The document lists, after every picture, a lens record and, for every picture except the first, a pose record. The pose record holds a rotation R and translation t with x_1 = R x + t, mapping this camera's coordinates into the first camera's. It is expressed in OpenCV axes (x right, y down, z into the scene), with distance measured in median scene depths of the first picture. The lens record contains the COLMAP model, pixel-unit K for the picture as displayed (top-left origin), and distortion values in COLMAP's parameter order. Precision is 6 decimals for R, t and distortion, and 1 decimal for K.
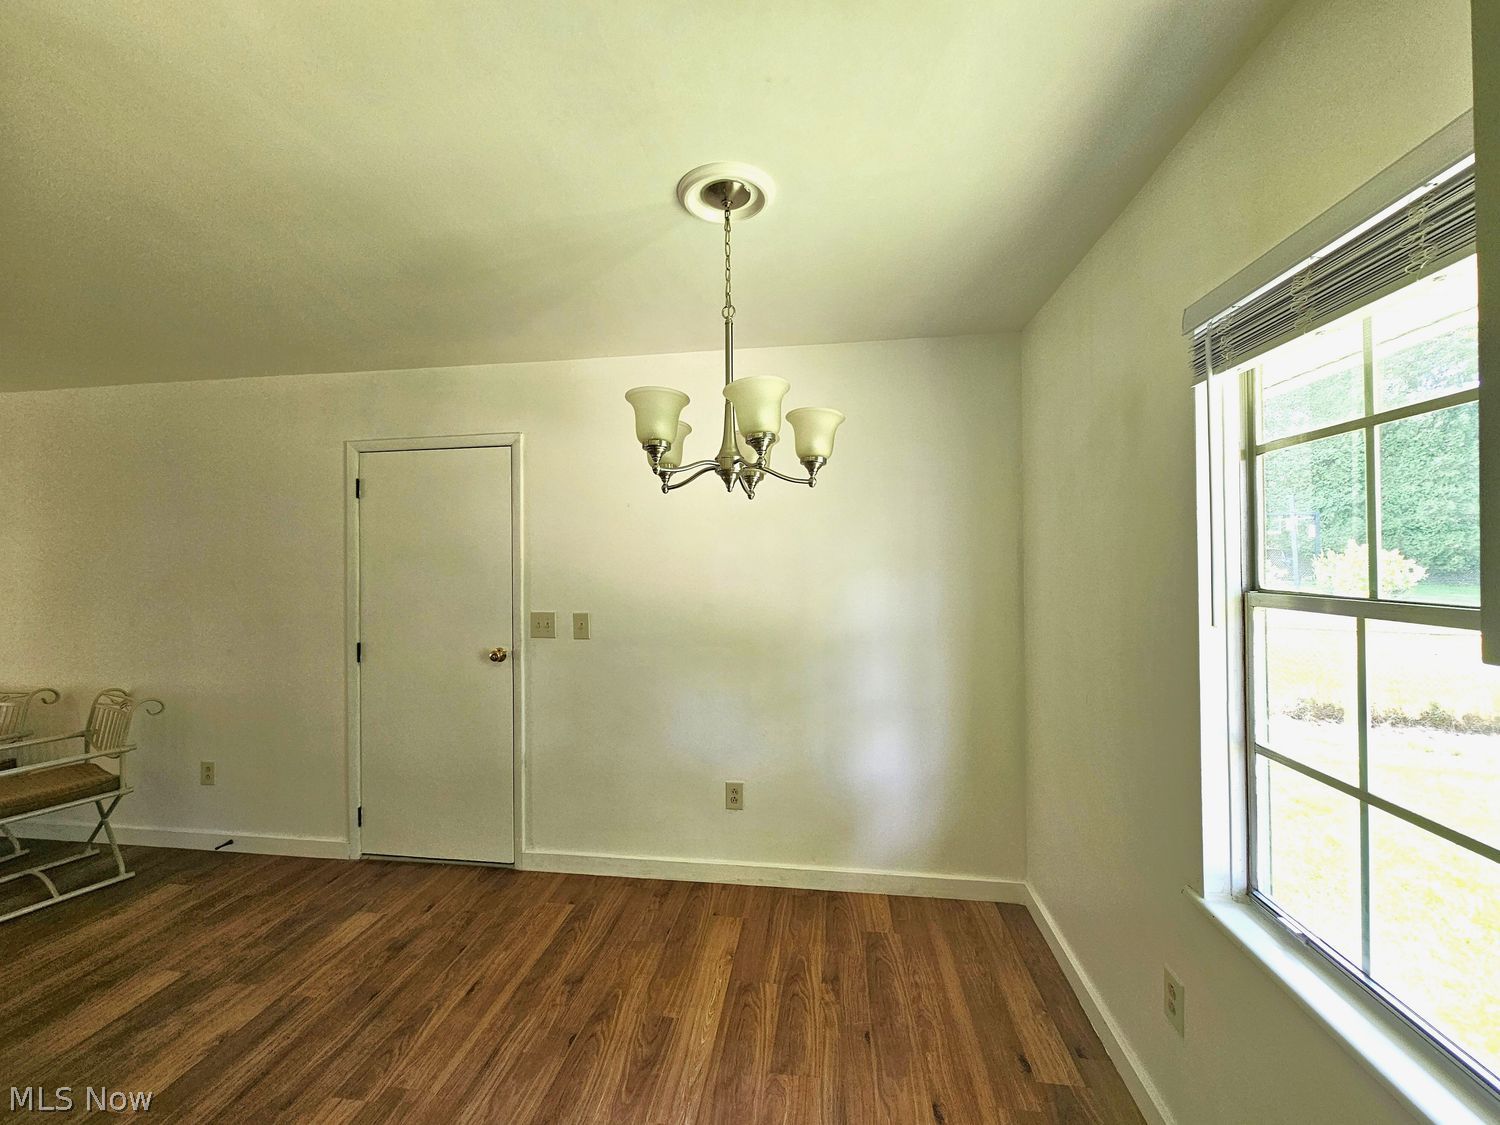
lens RADIAL K [[624.5, 0, 736.6], [0, 624.5, 553.6], [0, 0, 1]] dist [0.000306, -0.000170]
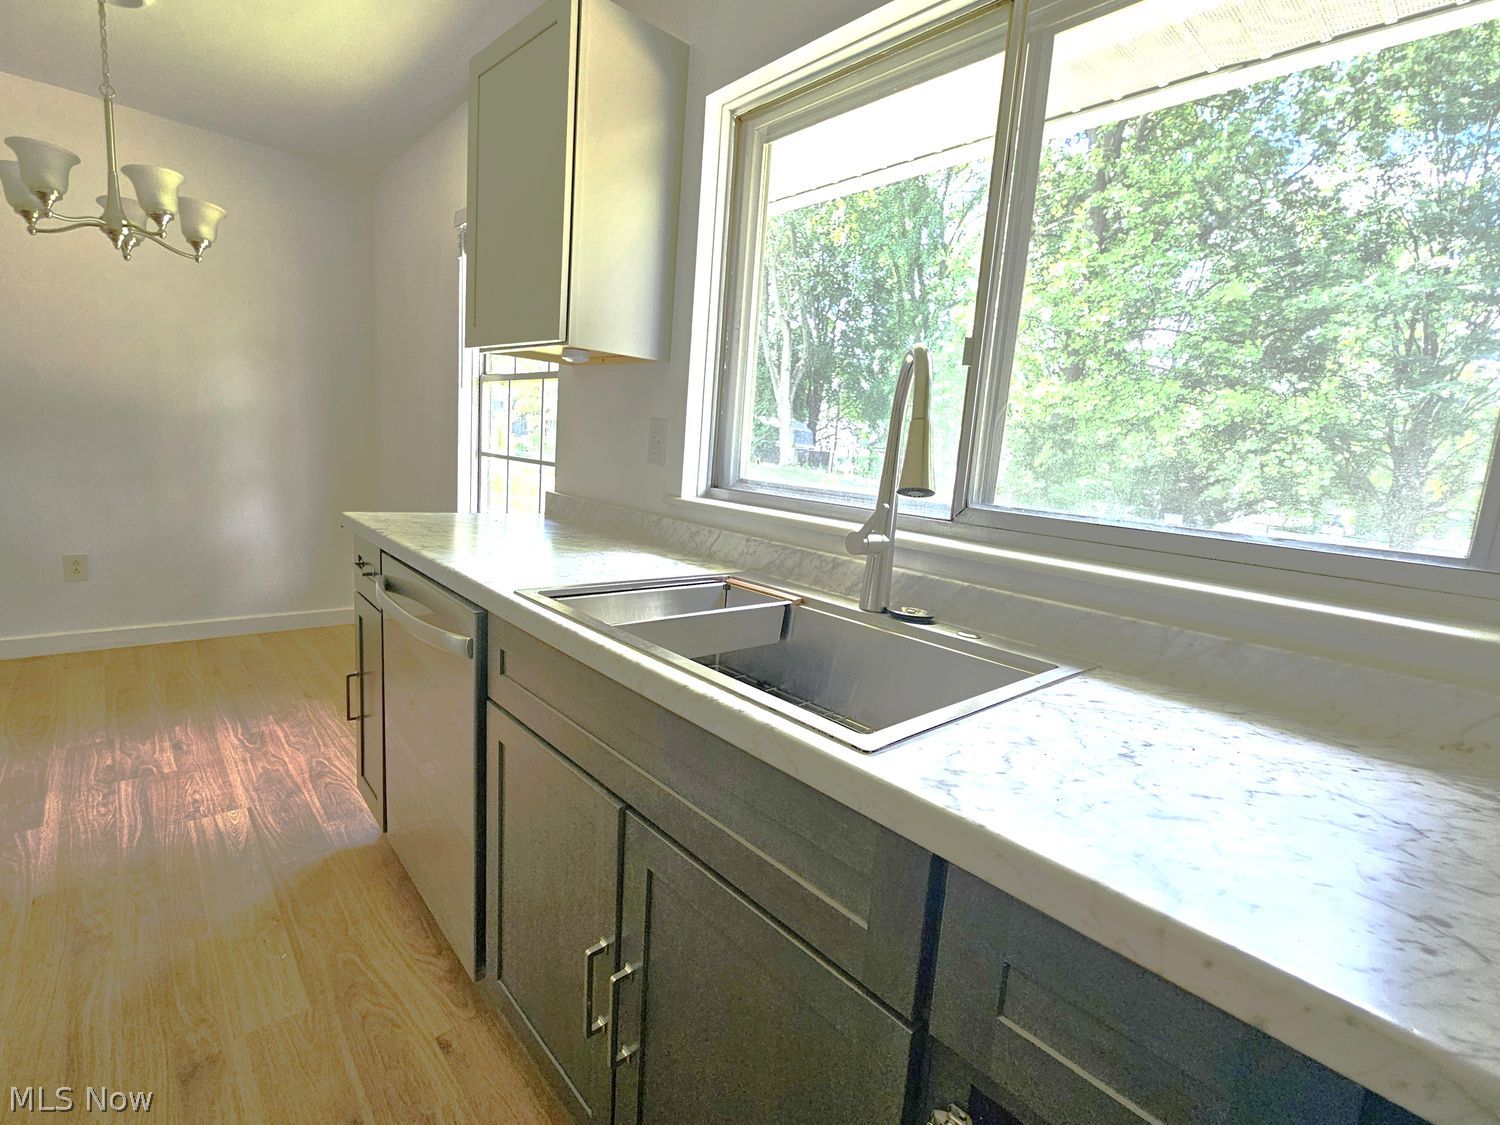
lens RADIAL K [[683.1, 0, 737.5], [0, 683.1, 554.0], [0, 0, 1]] dist [0.000551, -0.000934]
pose [[0.633769, -0.067191, 0.770599, -0.314437], [-0.091832, 0.982639, 0.161205, 0.163917], [-0.768052, -0.172933, 0.616596, -0.888527]]
